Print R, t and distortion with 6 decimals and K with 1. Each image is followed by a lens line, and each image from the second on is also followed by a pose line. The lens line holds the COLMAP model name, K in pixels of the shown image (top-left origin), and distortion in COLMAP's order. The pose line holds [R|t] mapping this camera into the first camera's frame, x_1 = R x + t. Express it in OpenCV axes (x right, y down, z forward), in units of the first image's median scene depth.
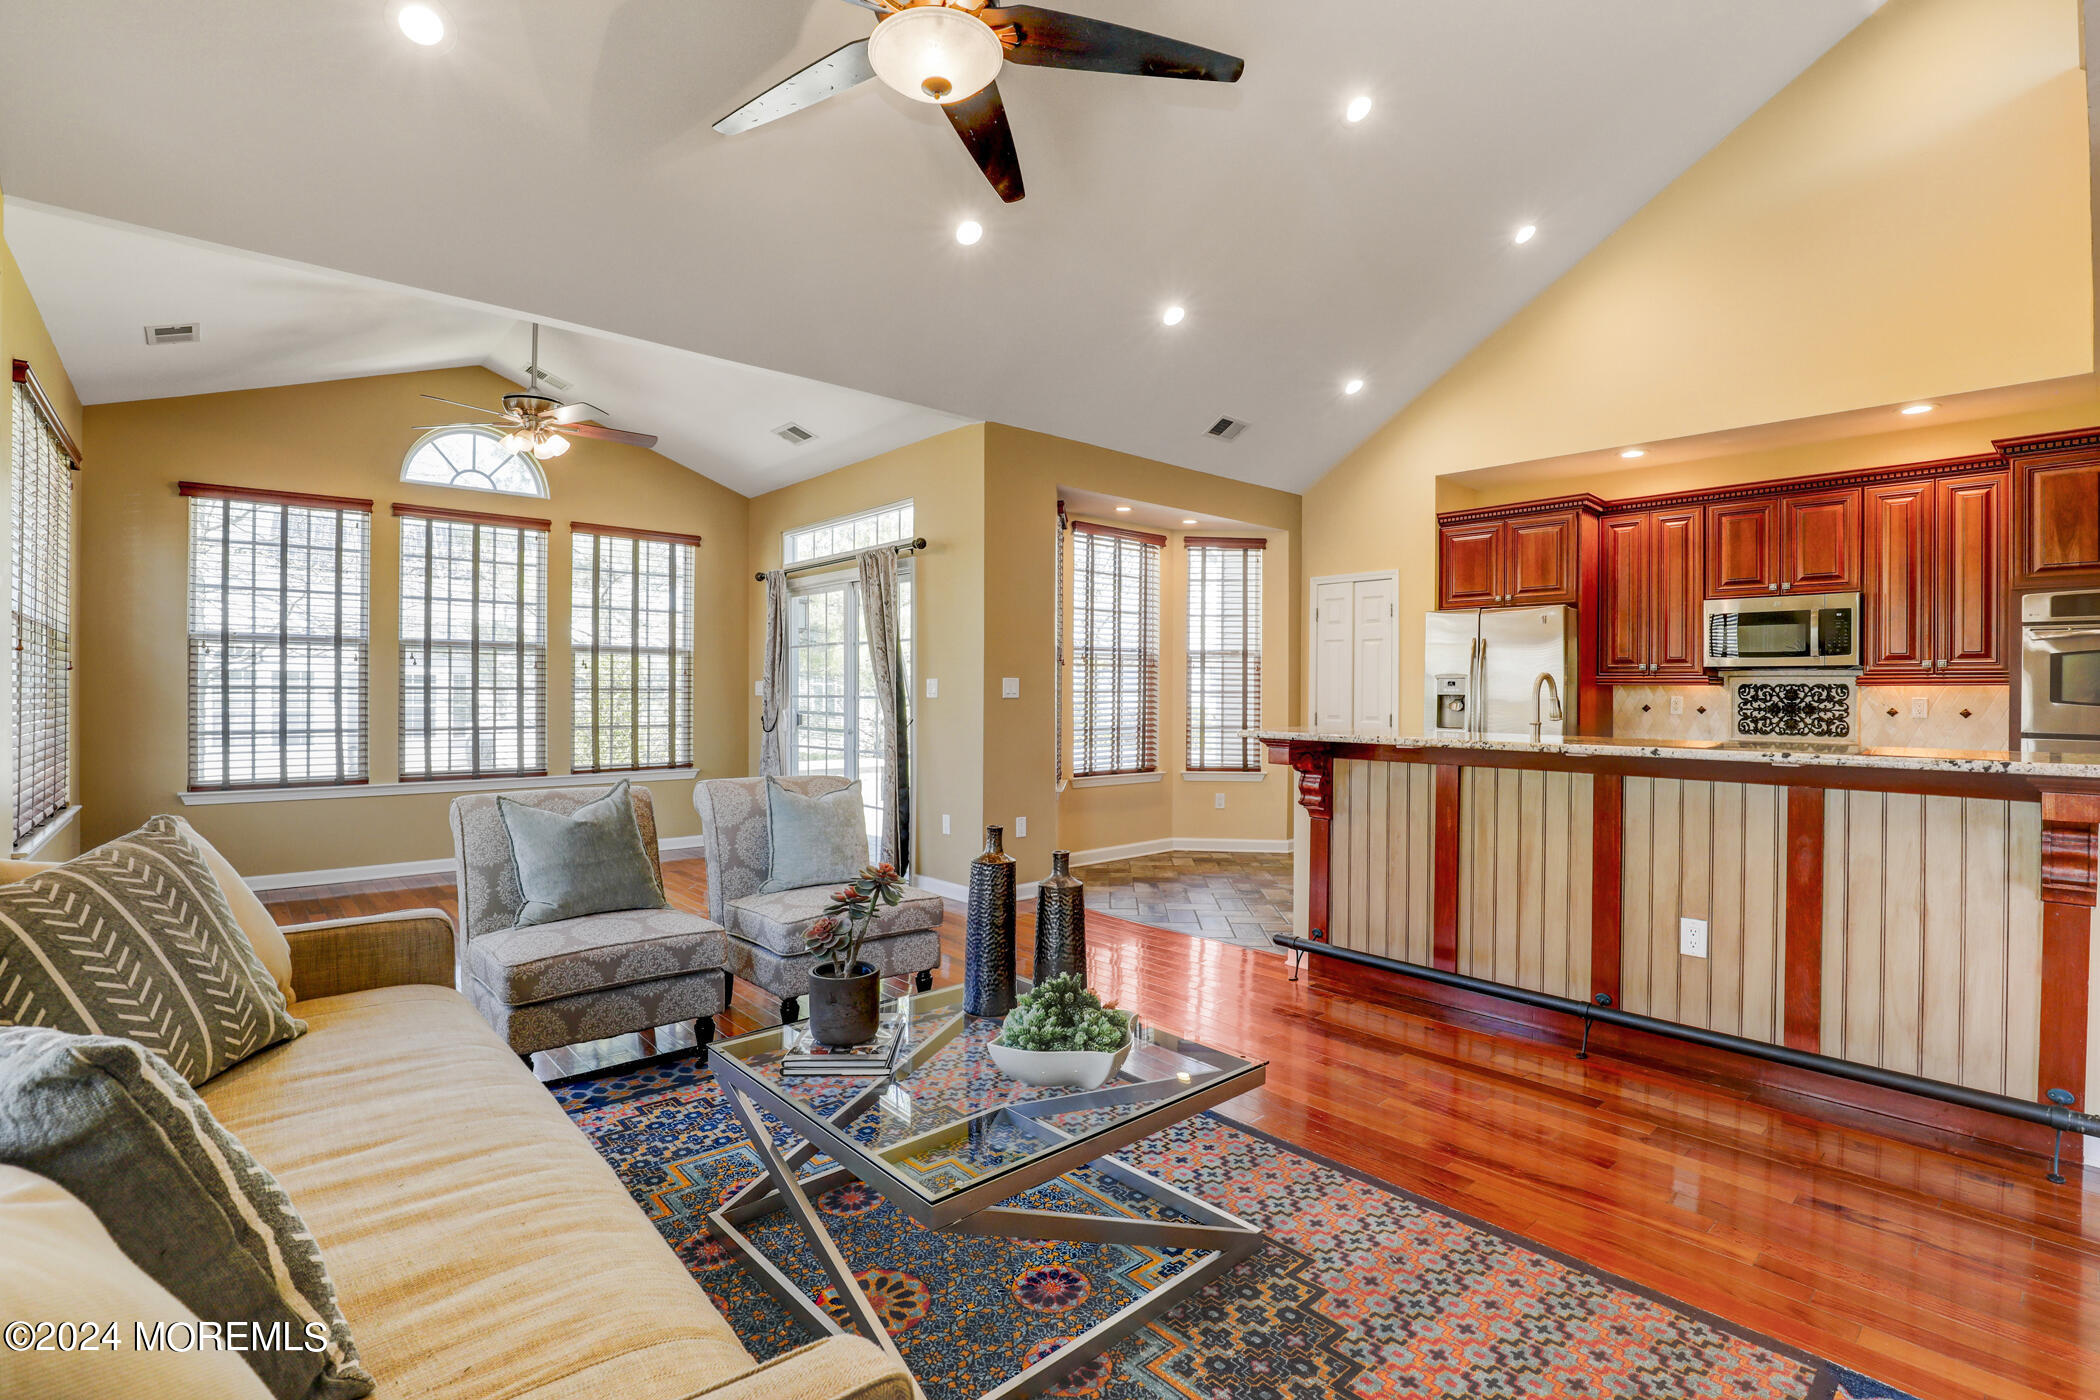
lens RADIAL K [[981.9, 0, 1059.3], [0, 981.9, 693.4], [0, 0, 1]] dist [-0.034082, 0.004229]
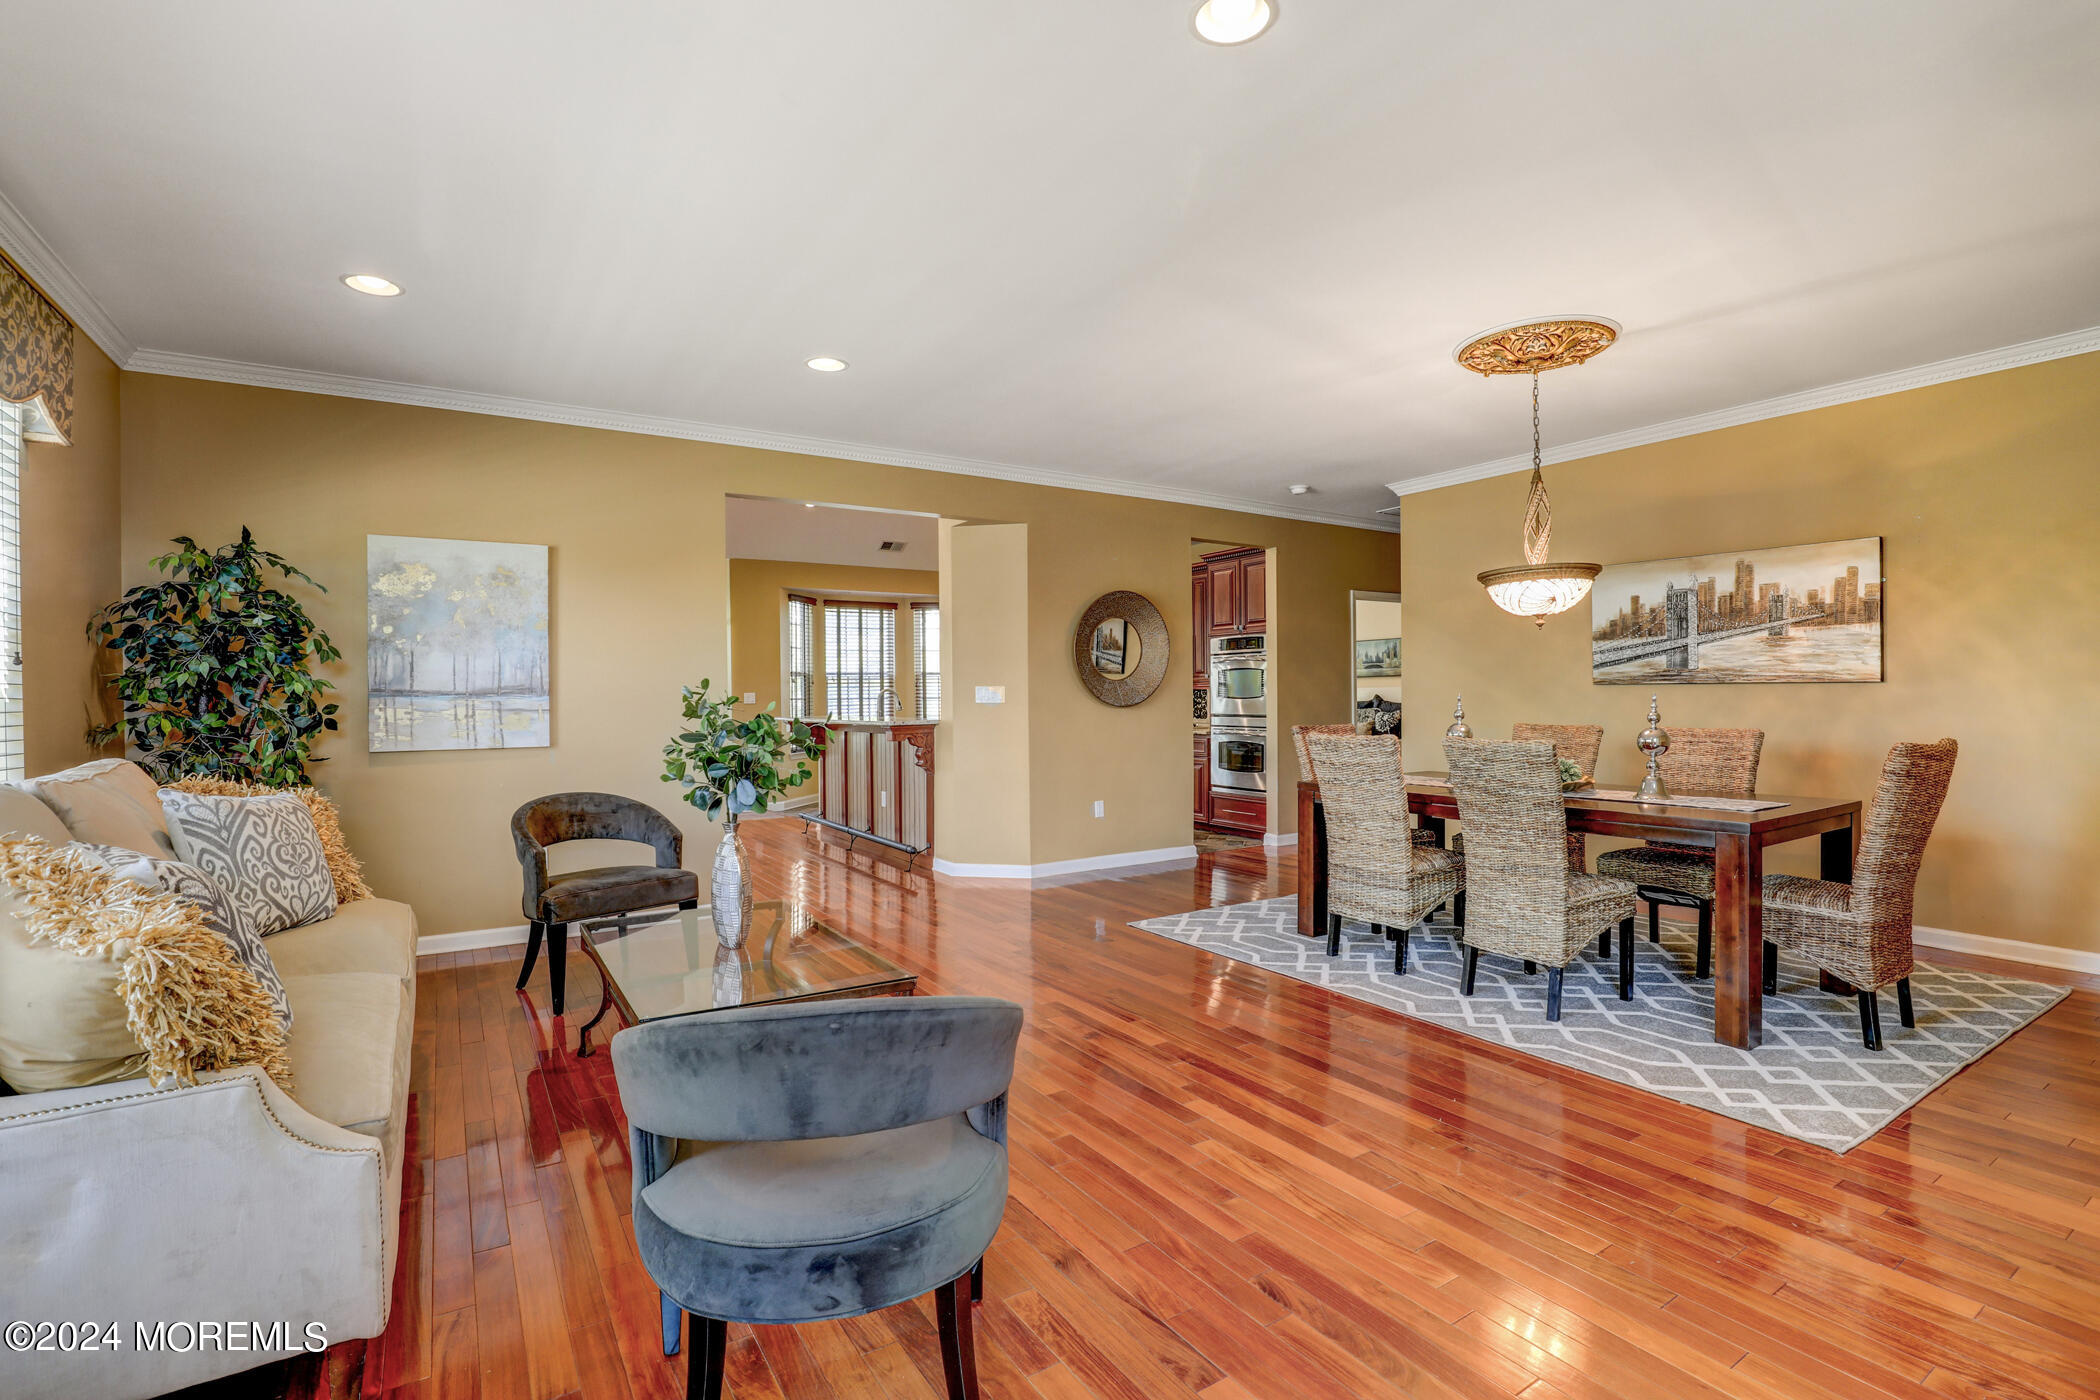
lens RADIAL K [[981.9, 0, 1047.6], [0, 981.9, 705.3], [0, 0, 1]] dist [-0.034082, 0.004229]
pose [[0.981520, -0.012666, -0.190942, 0.777001], [0.013170, 0.999912, 0.001368, 0.013414], [0.190908, -0.003857, 0.981600, -0.661442]]
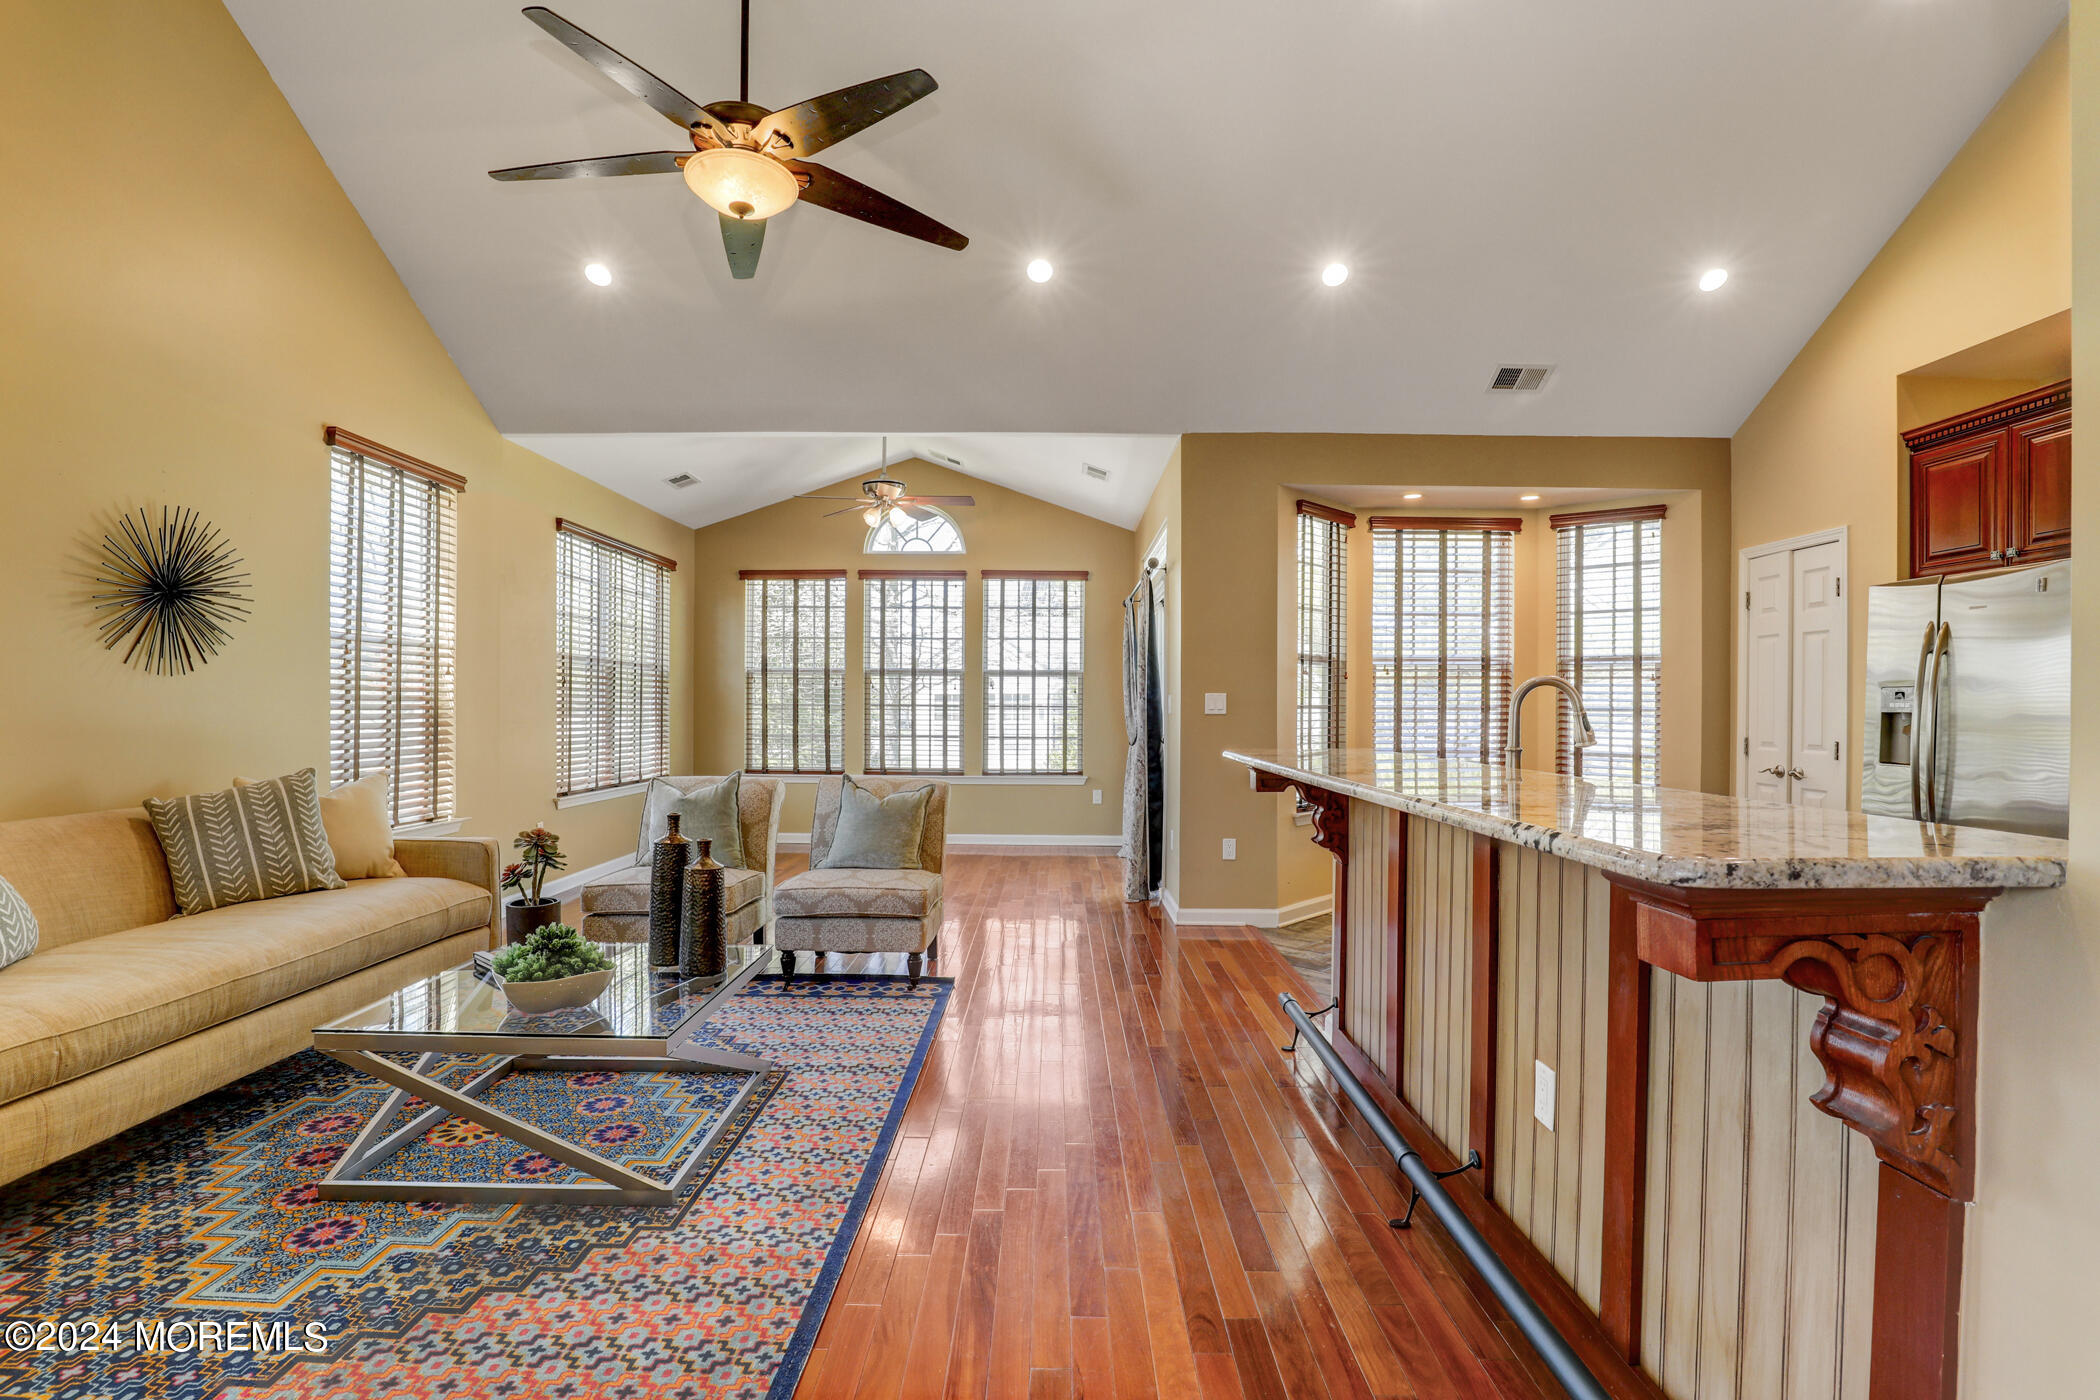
lens RADIAL K [[981.9, 0, 1054.9], [0, 981.9, 705.9], [0, 0, 1]] dist [-0.034082, 0.004229]
pose [[0.732692, -0.001573, -0.680559, 0.436243], [-0.002828, 0.999982, -0.005356, 0.002018], [0.680555, 0.005849, 0.732674, 0.165217]]
